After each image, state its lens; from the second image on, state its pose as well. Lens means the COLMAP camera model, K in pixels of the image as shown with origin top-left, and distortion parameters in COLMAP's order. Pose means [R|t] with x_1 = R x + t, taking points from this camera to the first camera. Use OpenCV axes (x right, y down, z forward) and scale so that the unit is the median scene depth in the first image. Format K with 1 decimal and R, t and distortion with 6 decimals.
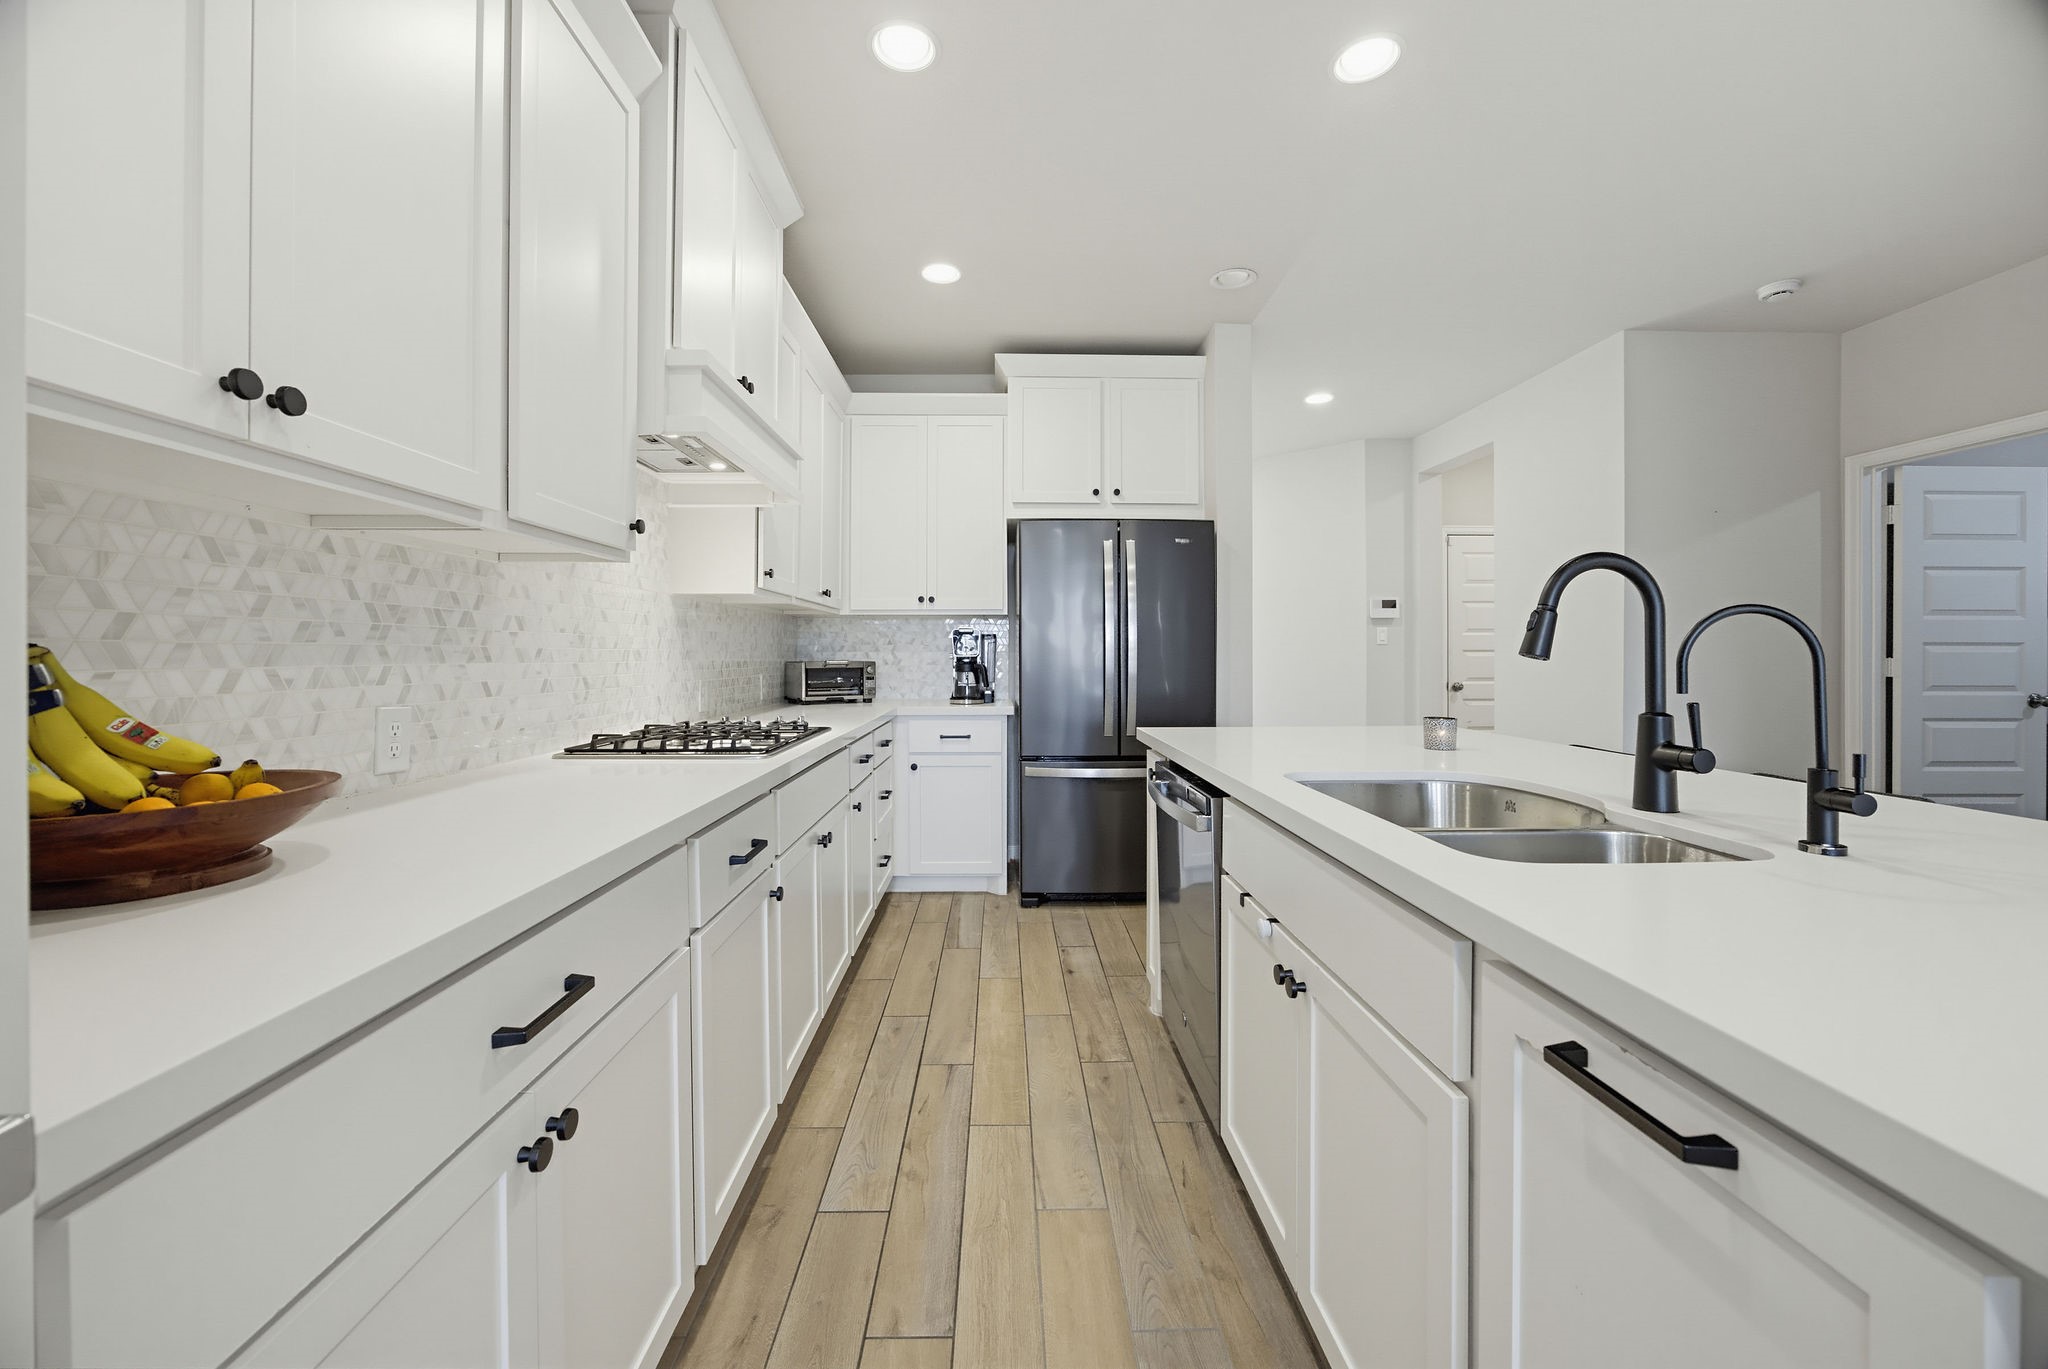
lens RADIAL K [[785.5, 0, 1019.3], [0, 785.5, 661.8], [0, 0, 1]] dist [-0.034383, 0.010618]
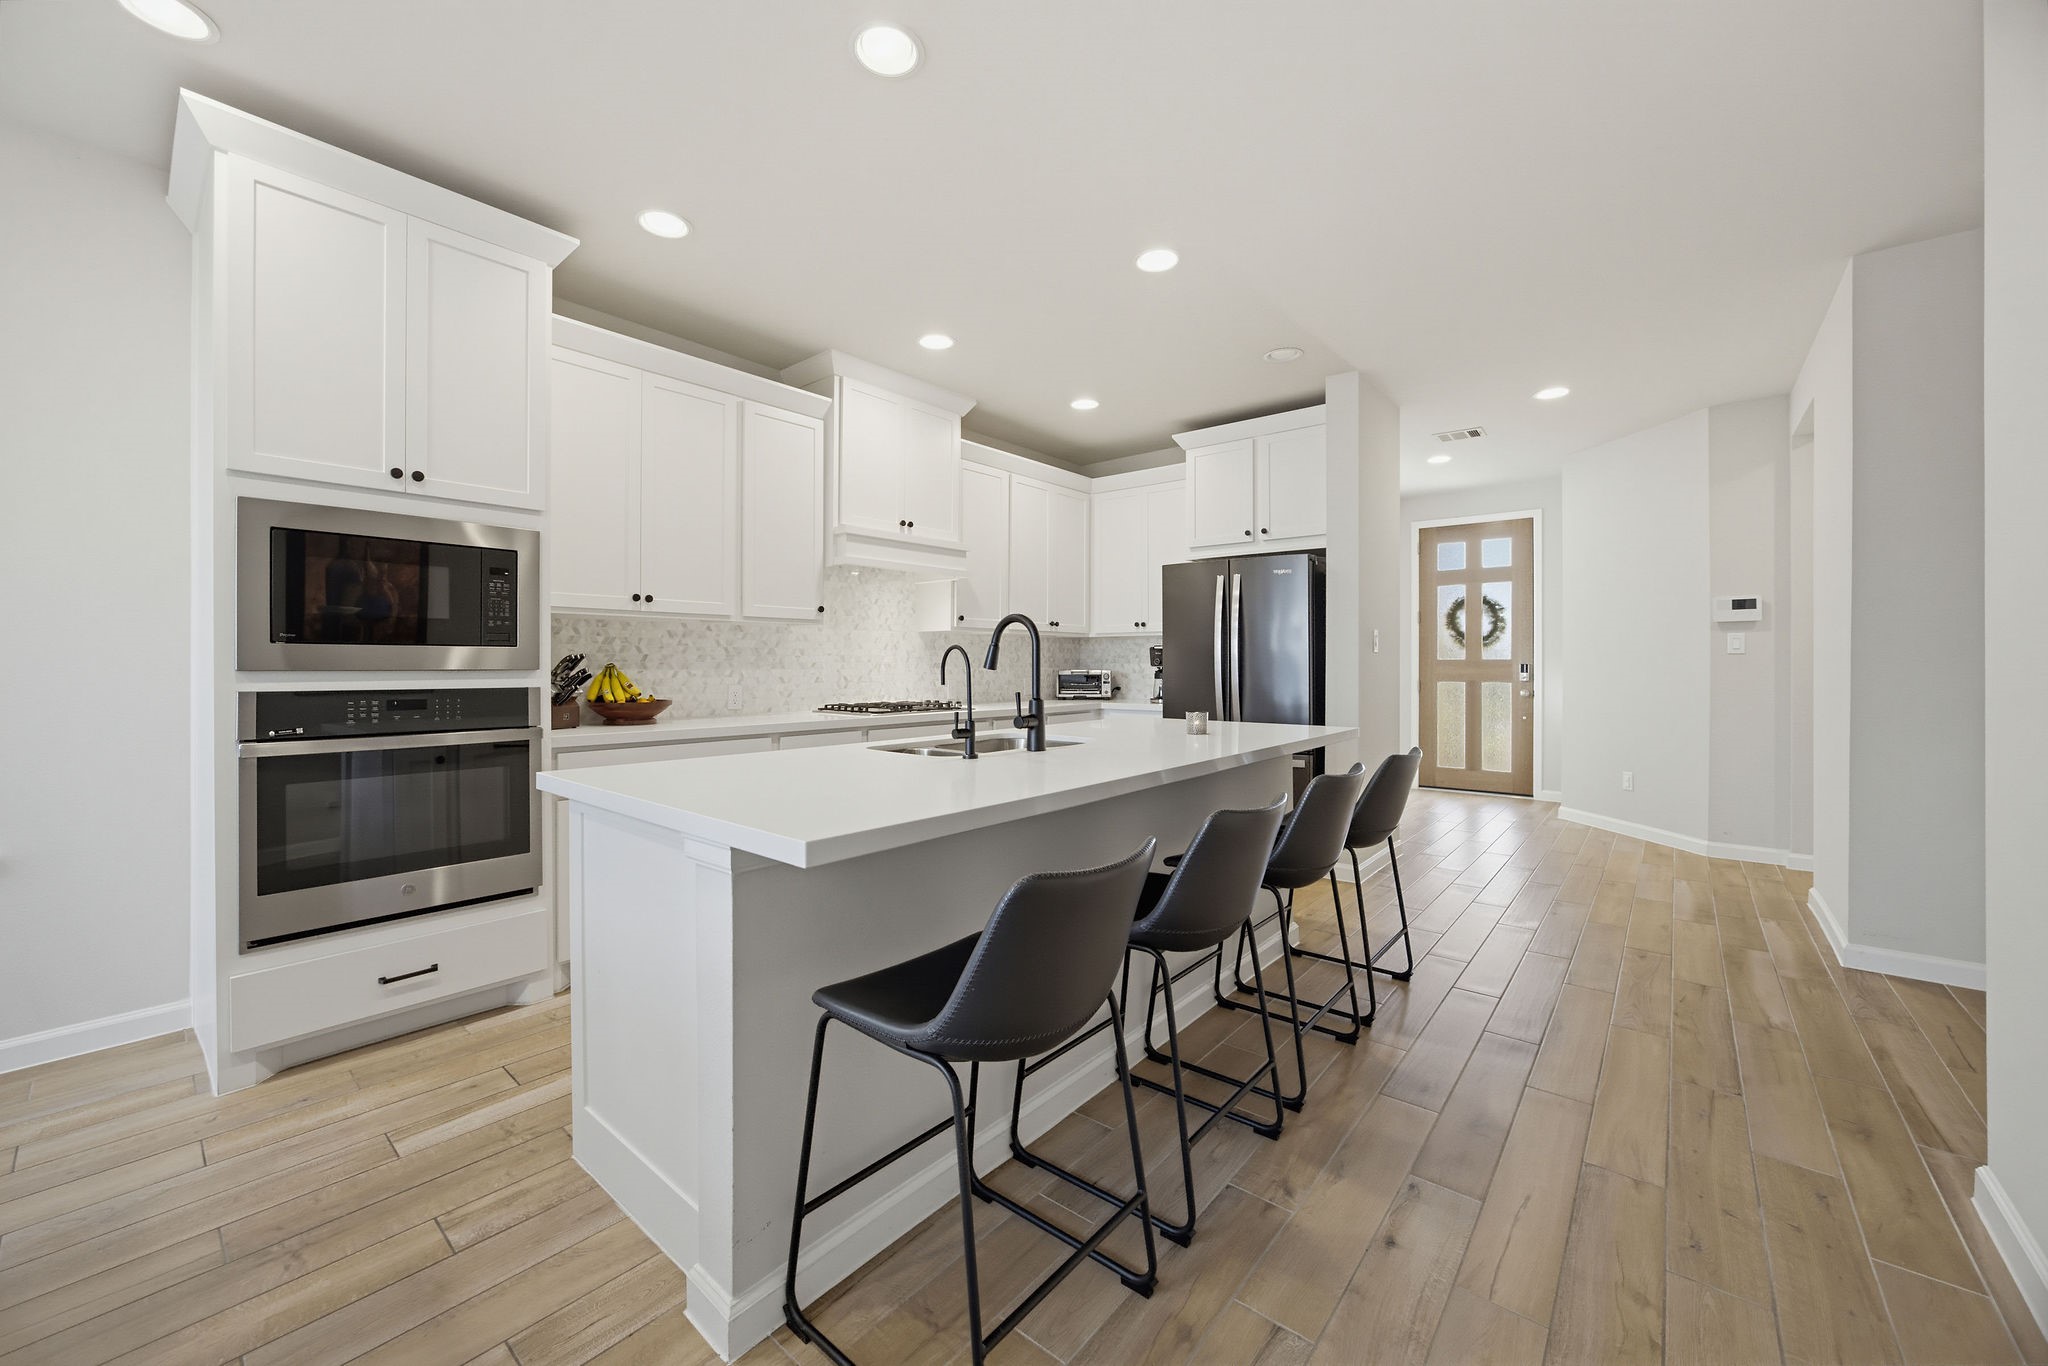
lens RADIAL K [[785.5, 0, 1019.3], [0, 785.5, 660.3], [0, 0, 1]] dist [-0.034383, 0.010618]
pose [[0.752176, -0.001827, -0.658959, 1.011649], [-0.007251, 0.999913, -0.011048, -0.003289], [0.658922, 0.013088, 0.752097, -0.233645]]
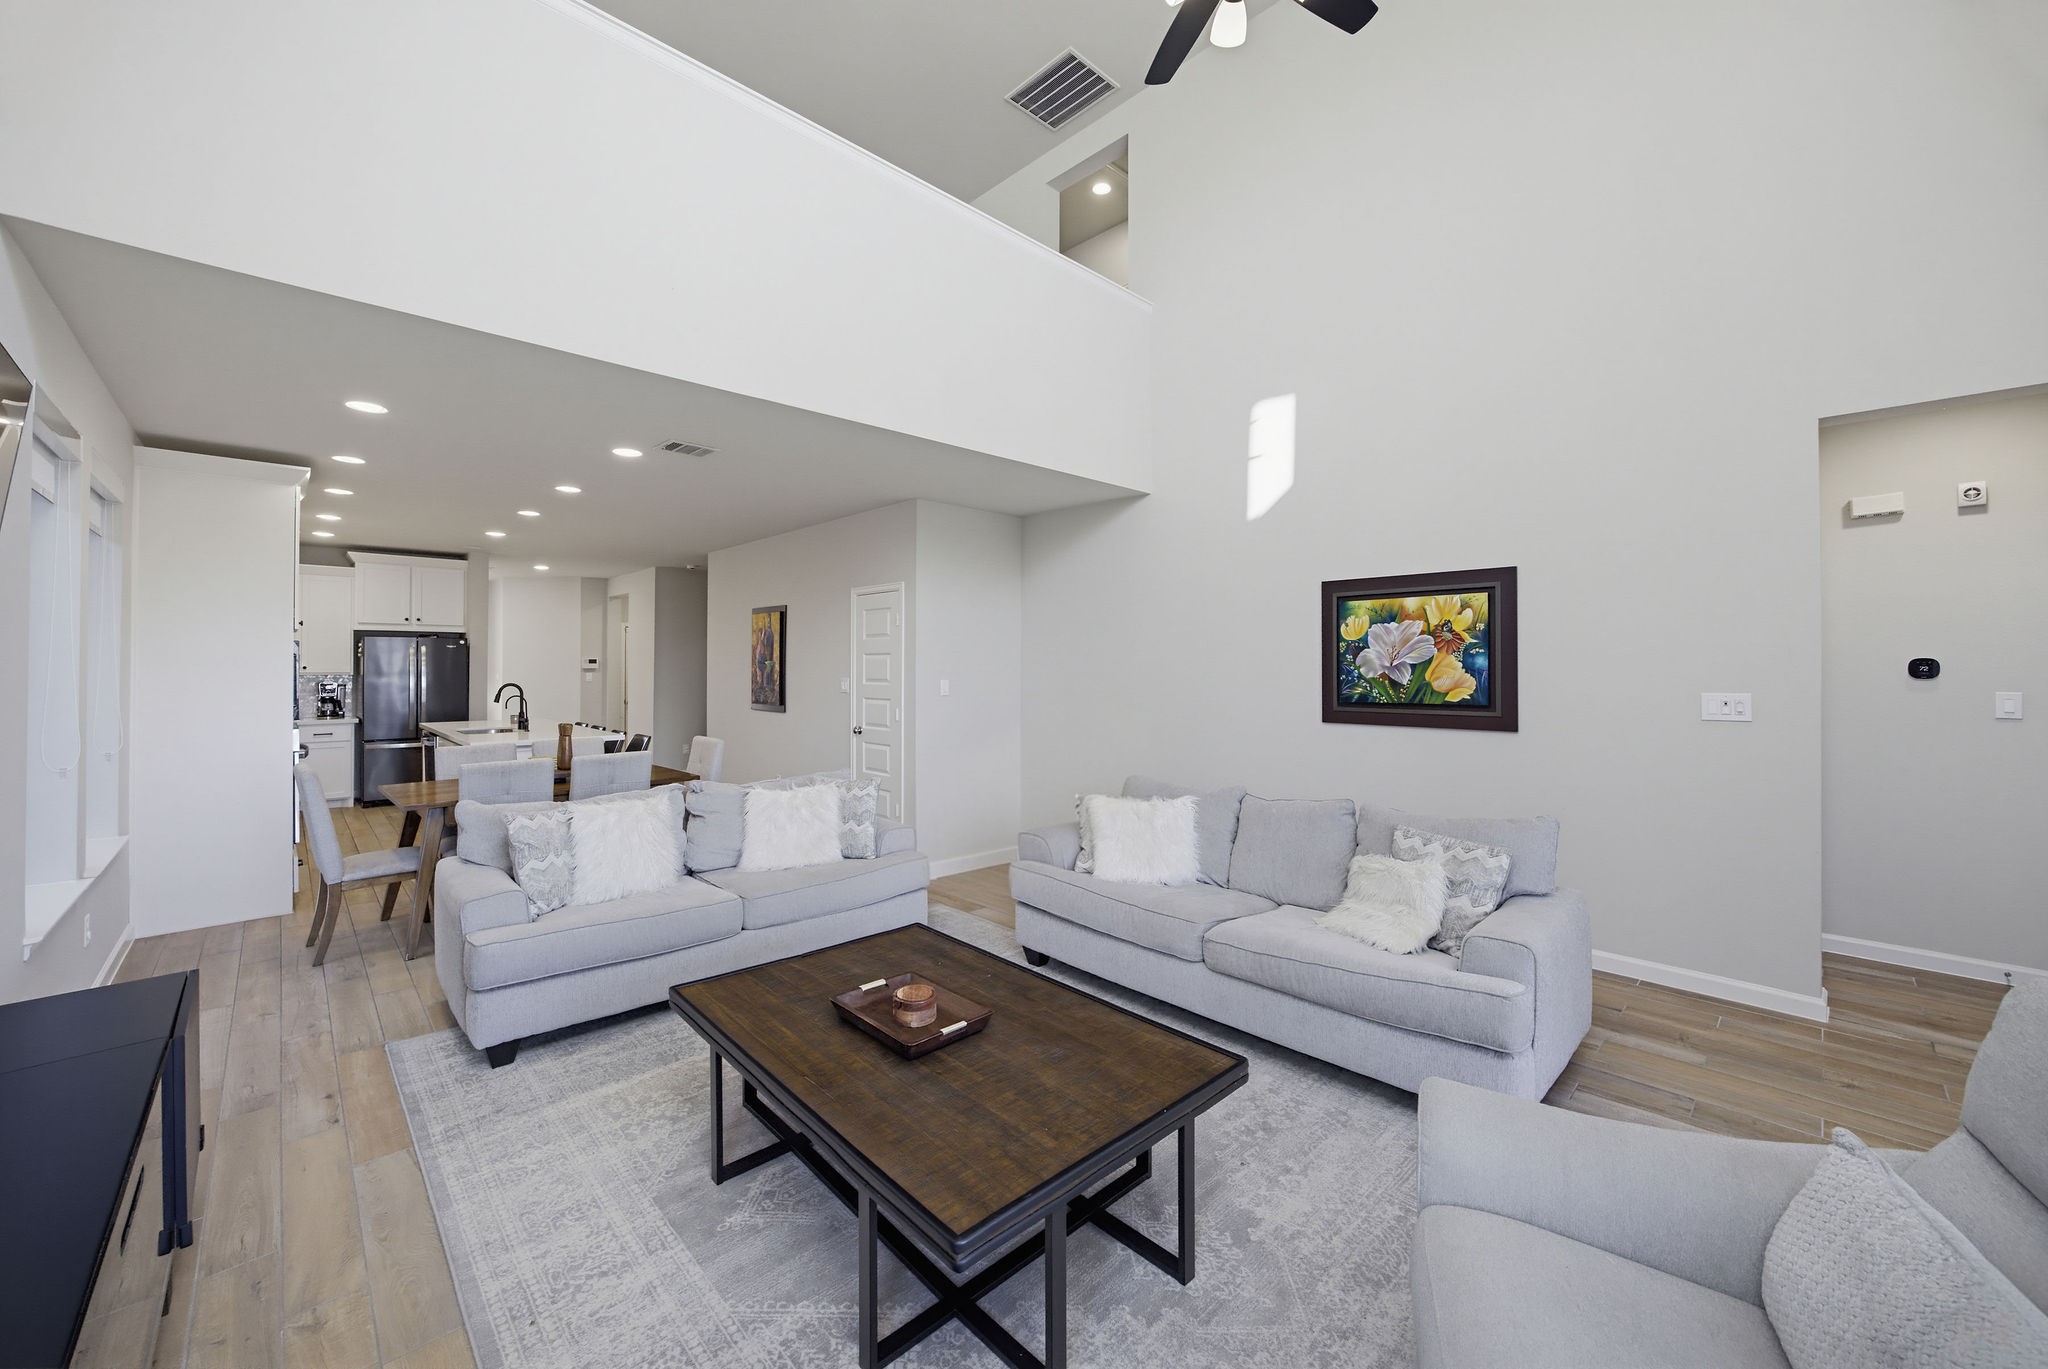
lens RADIAL K [[785.5, 0, 1019.3], [0, 785.5, 661.8], [0, 0, 1]] dist [-0.034383, 0.010618]
pose [[0.731311, 0.006329, 0.682015, -0.190885], [0.002421, 0.999927, -0.011876, -0.109842], [-0.682040, 0.010336, 0.731242, -2.769273]]
